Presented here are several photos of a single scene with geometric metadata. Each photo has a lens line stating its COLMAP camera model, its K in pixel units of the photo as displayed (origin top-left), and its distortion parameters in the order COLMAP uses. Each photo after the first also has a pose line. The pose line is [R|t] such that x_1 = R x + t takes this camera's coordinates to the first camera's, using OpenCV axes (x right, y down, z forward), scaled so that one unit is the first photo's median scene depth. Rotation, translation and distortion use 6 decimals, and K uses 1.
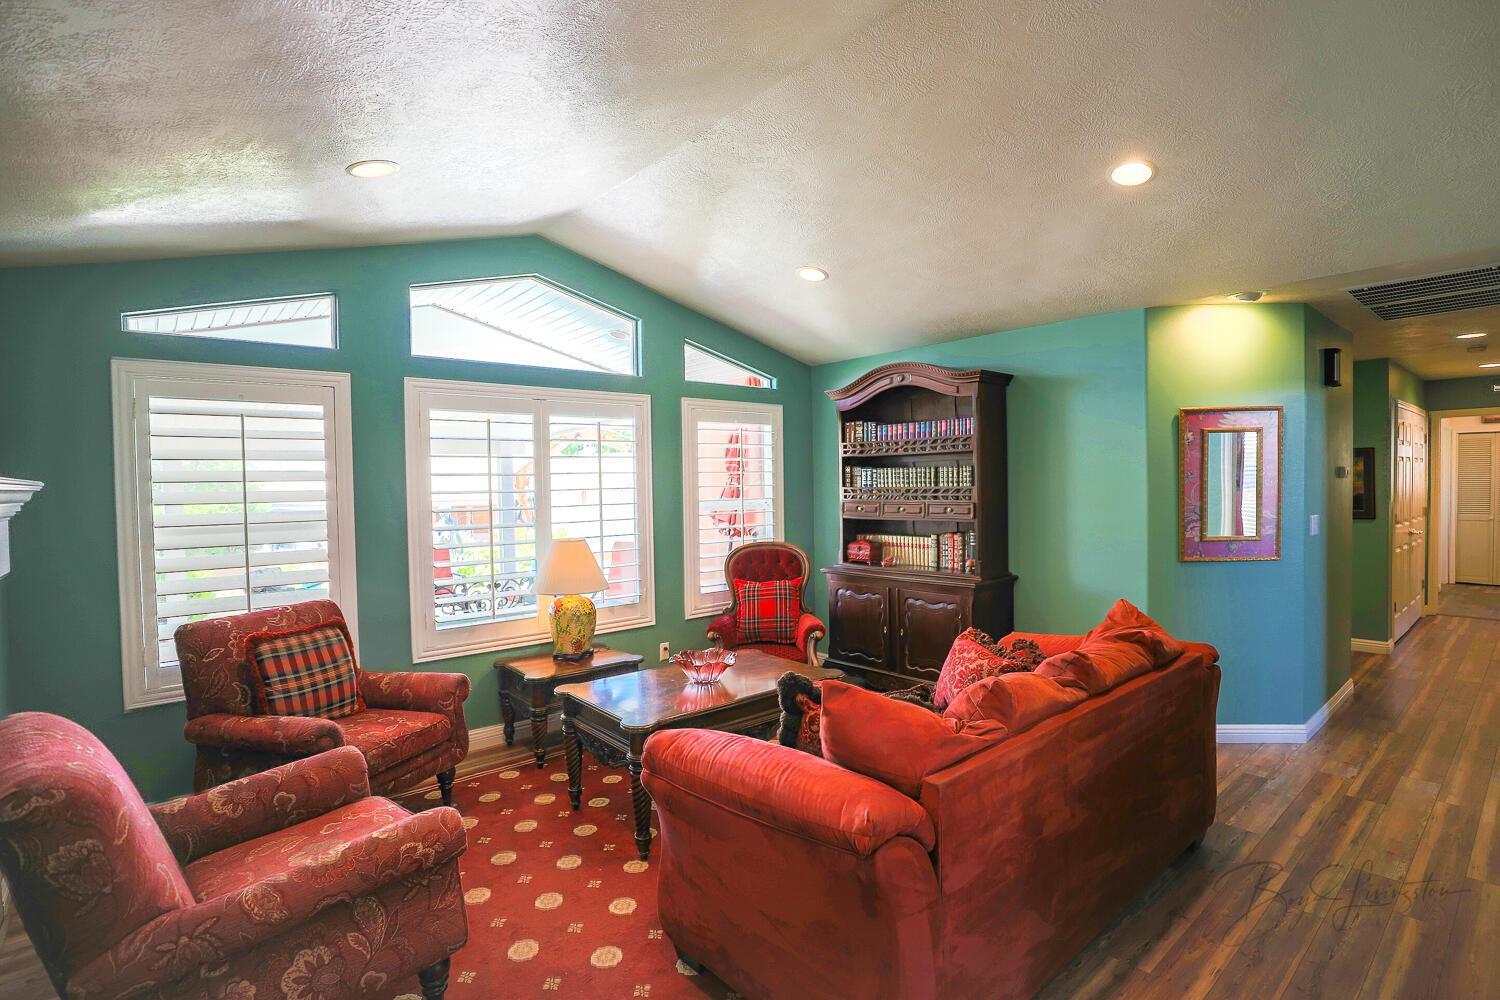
lens RADIAL K [[726.0, 0, 750.0], [0, 726.0, 500.0], [0, 0, 1]] dist [-0.047845, 0.013118]
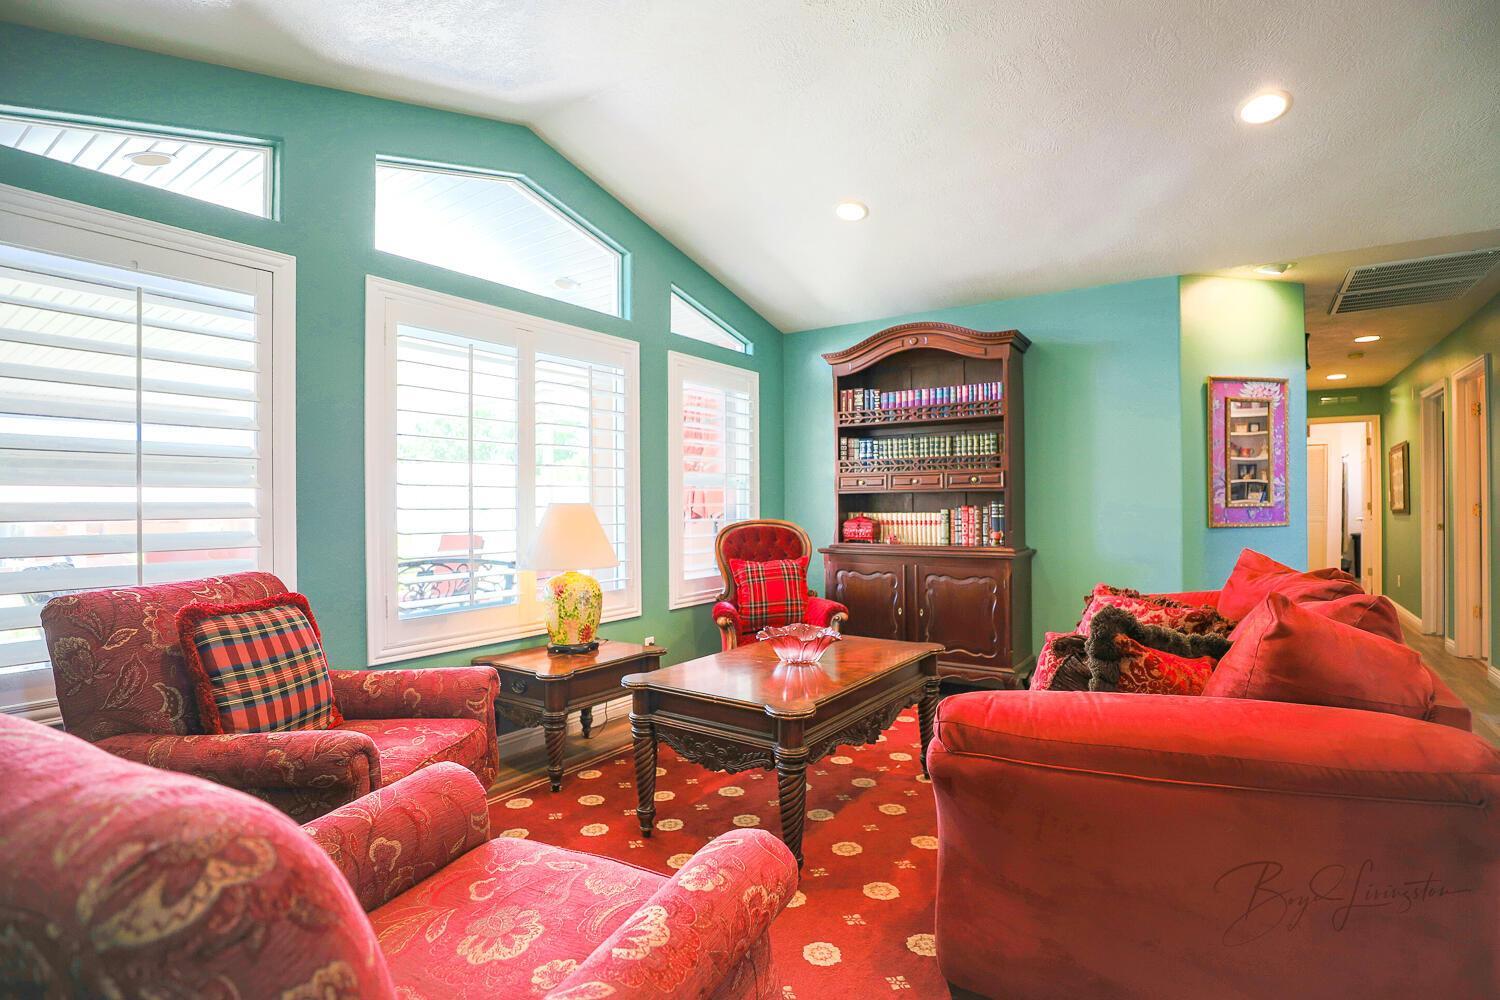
lens RADIAL K [[726.0, 0, 750.0], [0, 726.0, 500.0], [0, 0, 1]] dist [-0.047845, 0.013118]
pose [[0.967160, 0.013465, 0.253810, -0.237144], [-0.005400, 0.999459, -0.032449, 0.070440], [-0.254110, 0.030013, 0.966710, 0.162021]]
